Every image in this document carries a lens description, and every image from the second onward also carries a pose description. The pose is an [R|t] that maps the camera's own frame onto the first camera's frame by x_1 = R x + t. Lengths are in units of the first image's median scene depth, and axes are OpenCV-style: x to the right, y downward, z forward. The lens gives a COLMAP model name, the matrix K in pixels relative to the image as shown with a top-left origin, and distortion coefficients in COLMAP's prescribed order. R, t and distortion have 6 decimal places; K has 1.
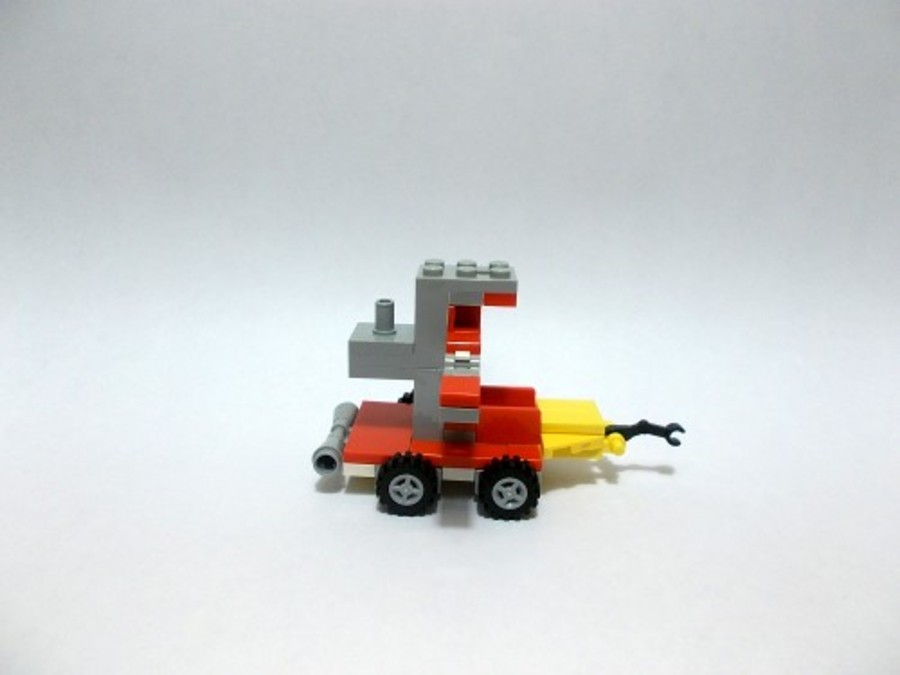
lens RADIAL K [[758.5, 0, 450.3], [0, 758.5, 331.9], [0, 0, 1]] dist [0.056963, 0.017134]
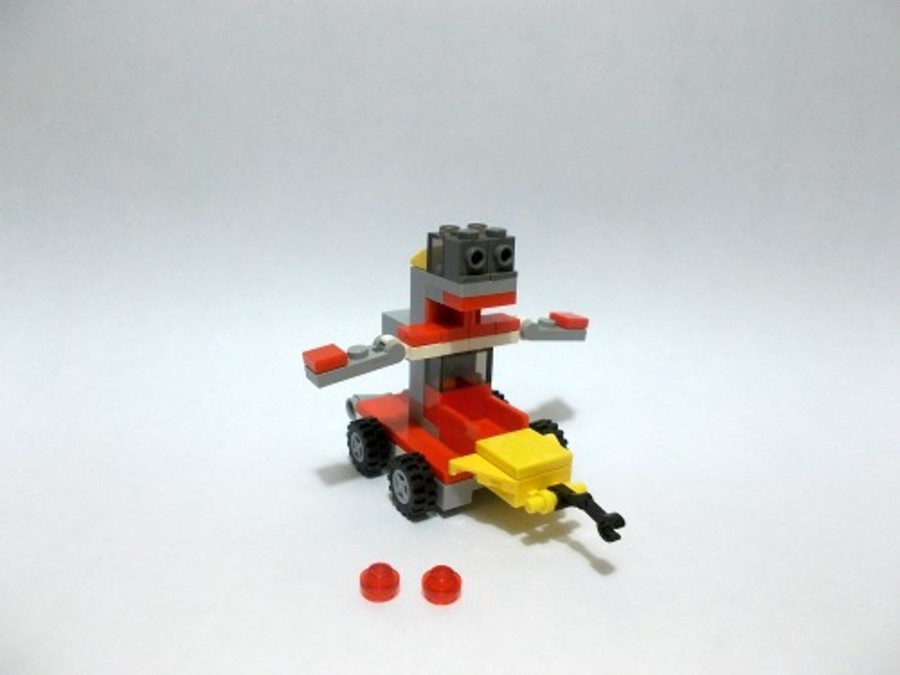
lens RADIAL K [[758.5, 0, 446.2], [0, 758.5, 331.1], [0, 0, 1]] dist [0.056963, 0.017134]
pose [[0.563877, 0.228570, -0.793598, 0.819868], [-0.274249, 0.958231, 0.081125, -0.079656], [0.778993, 0.171899, 0.603010, 0.378878]]
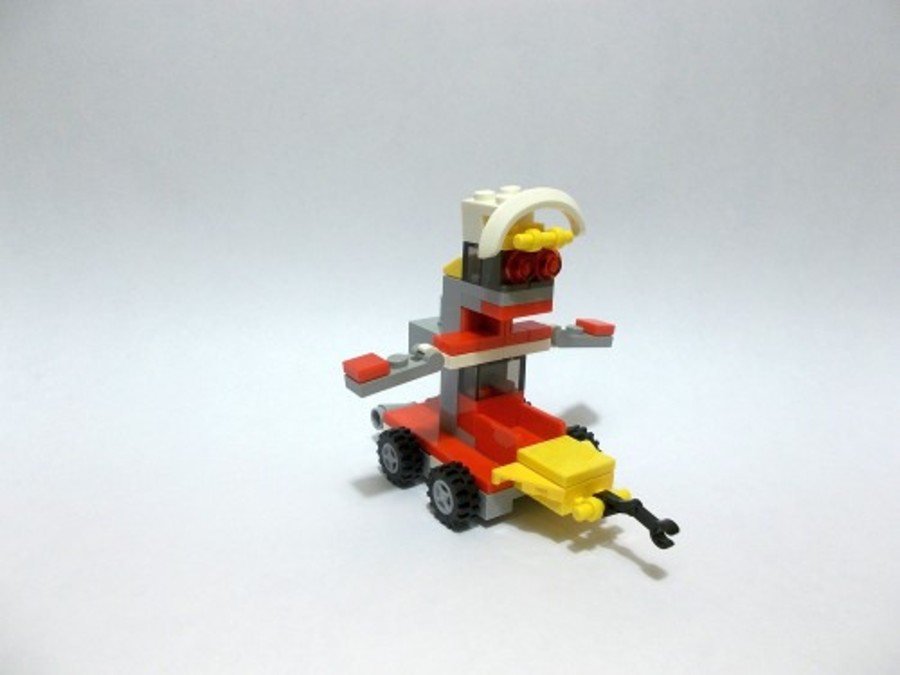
lens RADIAL K [[758.5, 0, 445.7], [0, 758.5, 336.6], [0, 0, 1]] dist [0.056963, 0.017134]
pose [[0.608702, 0.221742, -0.761782, 0.756051], [-0.265475, 0.961730, 0.067816, -0.057367], [0.747666, 0.160955, 0.644274, 0.303070]]
